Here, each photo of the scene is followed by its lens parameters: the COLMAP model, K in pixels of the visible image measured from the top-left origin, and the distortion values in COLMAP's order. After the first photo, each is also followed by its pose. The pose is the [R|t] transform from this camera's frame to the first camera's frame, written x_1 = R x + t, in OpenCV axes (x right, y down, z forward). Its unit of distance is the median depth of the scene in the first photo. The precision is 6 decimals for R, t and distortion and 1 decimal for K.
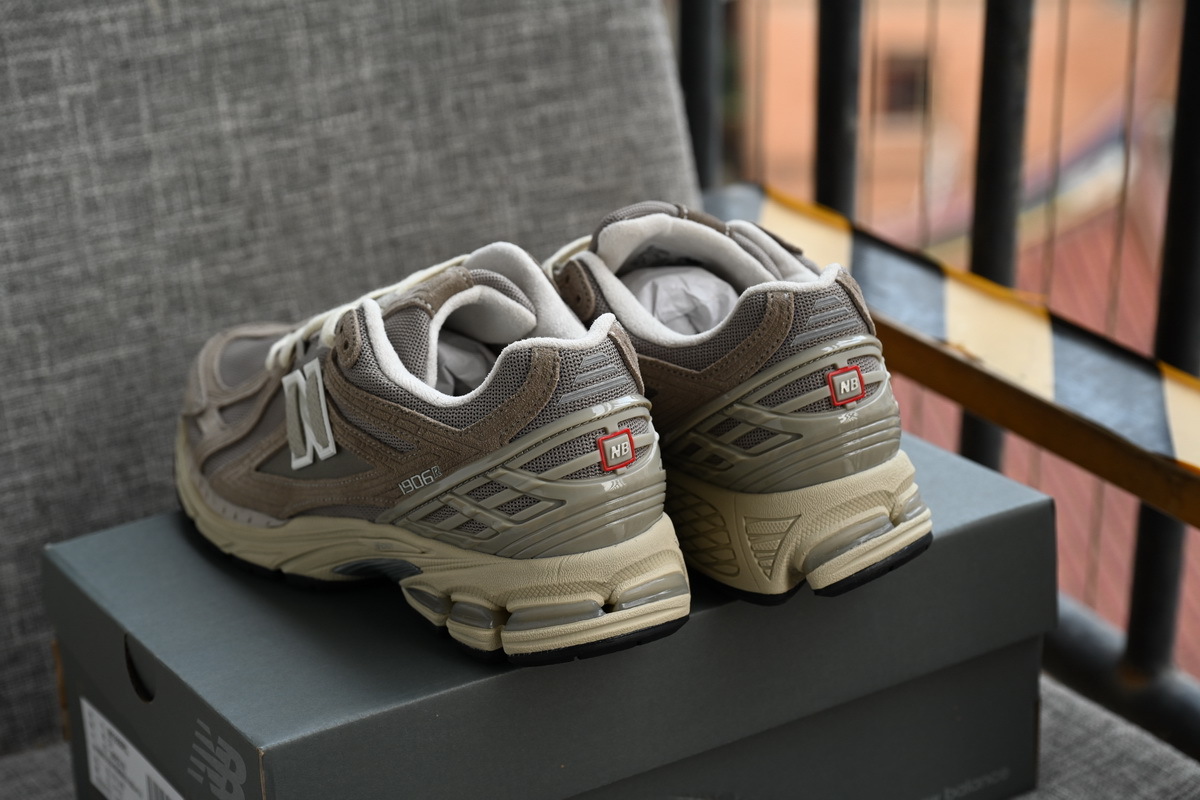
lens RADIAL K [[2581.5, 0, 602.2], [0, 2581.5, 411.2], [0, 0, 1]] dist [0.017670, 0.000000]
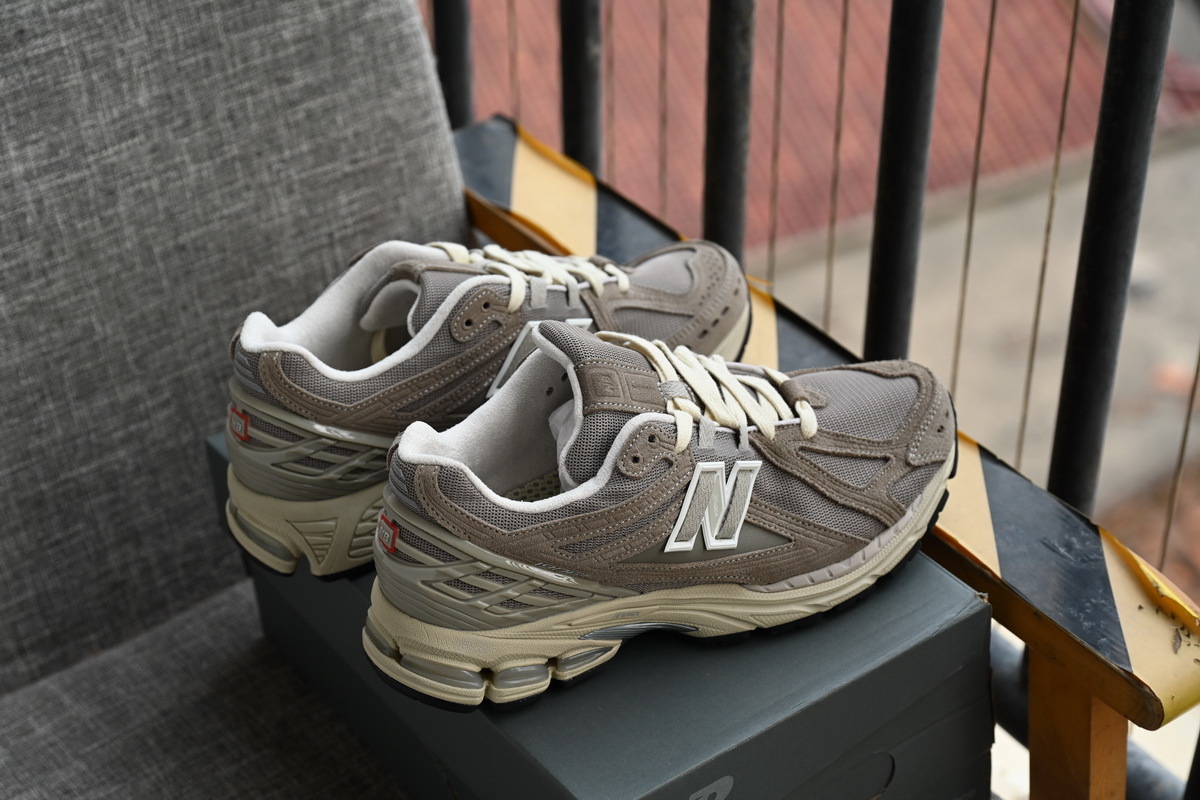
lens RADIAL K [[2493.9, 0, 582.1], [0, 2493.9, 416.7], [0, 0, 1]] dist [0.053017, 0.000000]
pose [[0.995541, -0.061618, 0.071424, 0.008881], [0.042567, 0.969151, 0.242765, -0.256722], [-0.084180, -0.238642, 0.967452, -0.058319]]
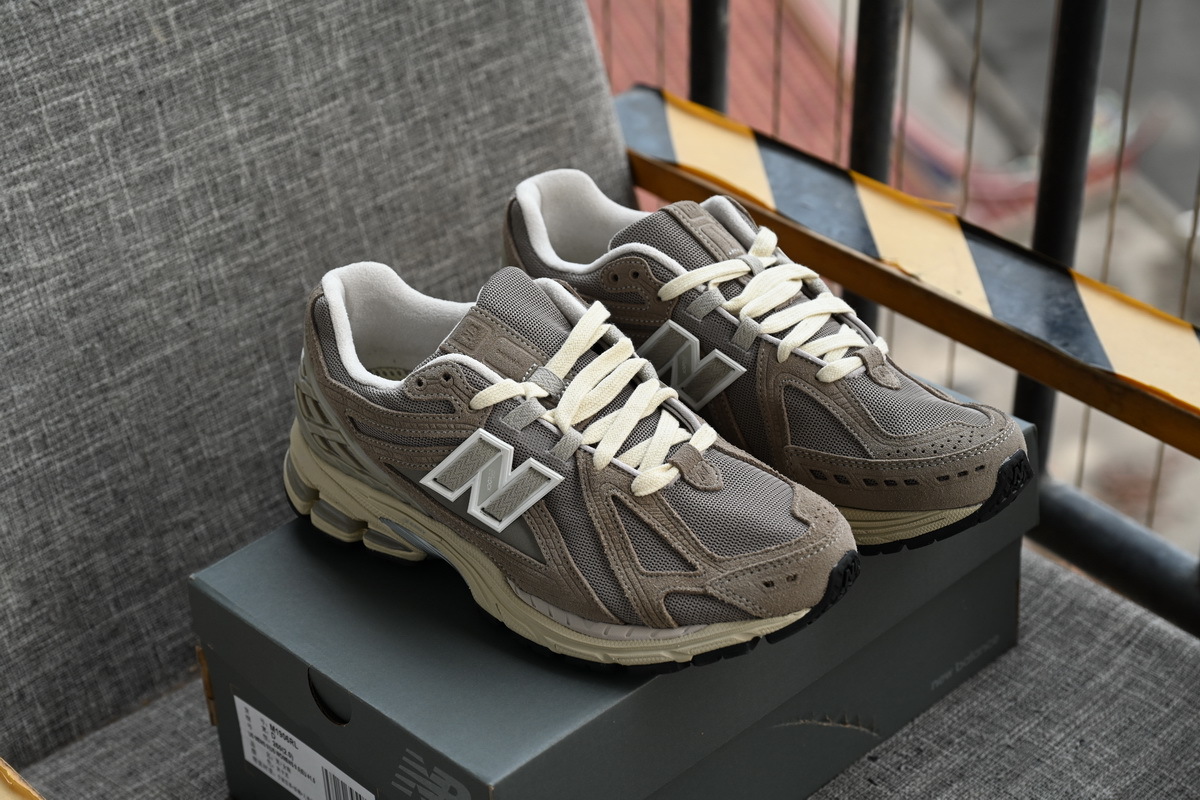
lens RADIAL K [[2412.4, 0, 598.6], [0, 2412.4, 391.8], [0, 0, 1]] dist [0.039901, 0.000000]
pose [[0.980257, -0.123137, 0.154704, -0.166420], [0.094473, 0.979004, 0.180626, -0.175133], [-0.173698, -0.162445, 0.971309, -0.049500]]
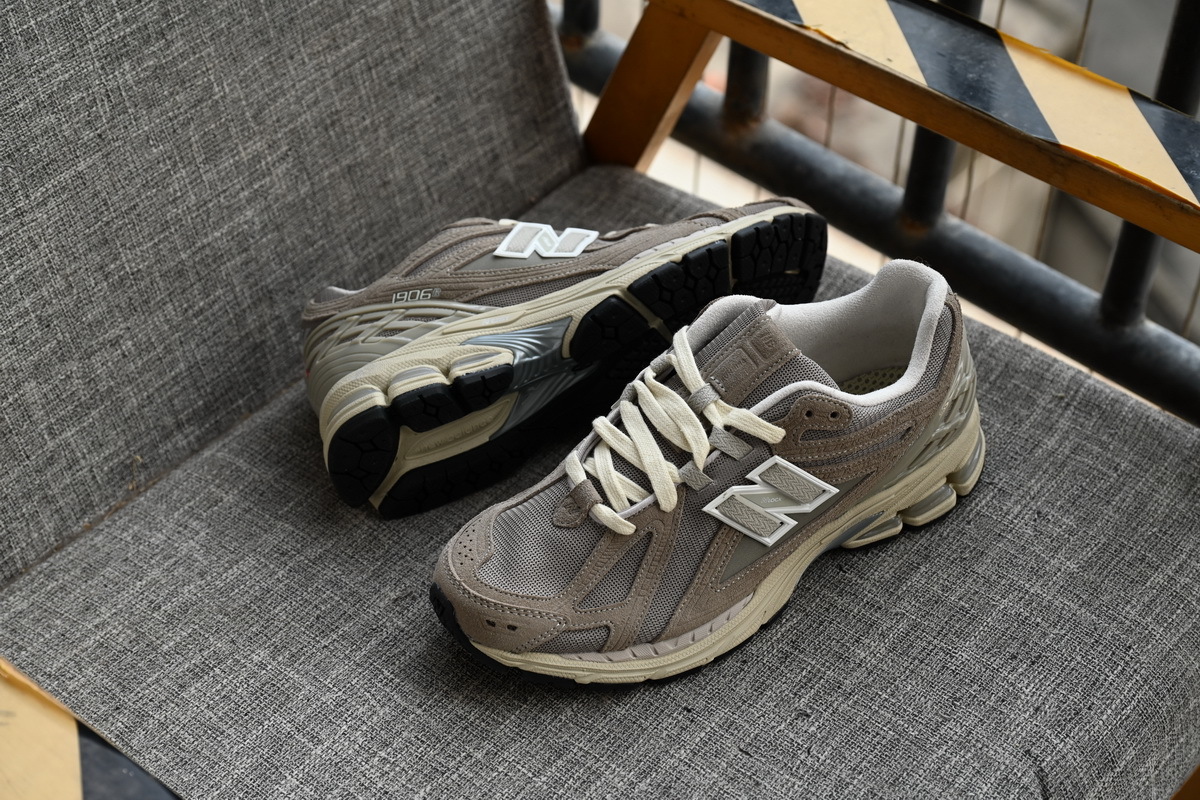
lens RADIAL K [[2240.5, 0, 596.0], [0, 2240.5, 403.6], [0, 0, 1]] dist [-0.012482, 0.000000]
pose [[0.948228, -0.212052, 0.236428, -0.222454], [0.117845, 0.926220, 0.358092, -0.235173], [-0.294919, -0.311691, 0.903256, 0.075933]]
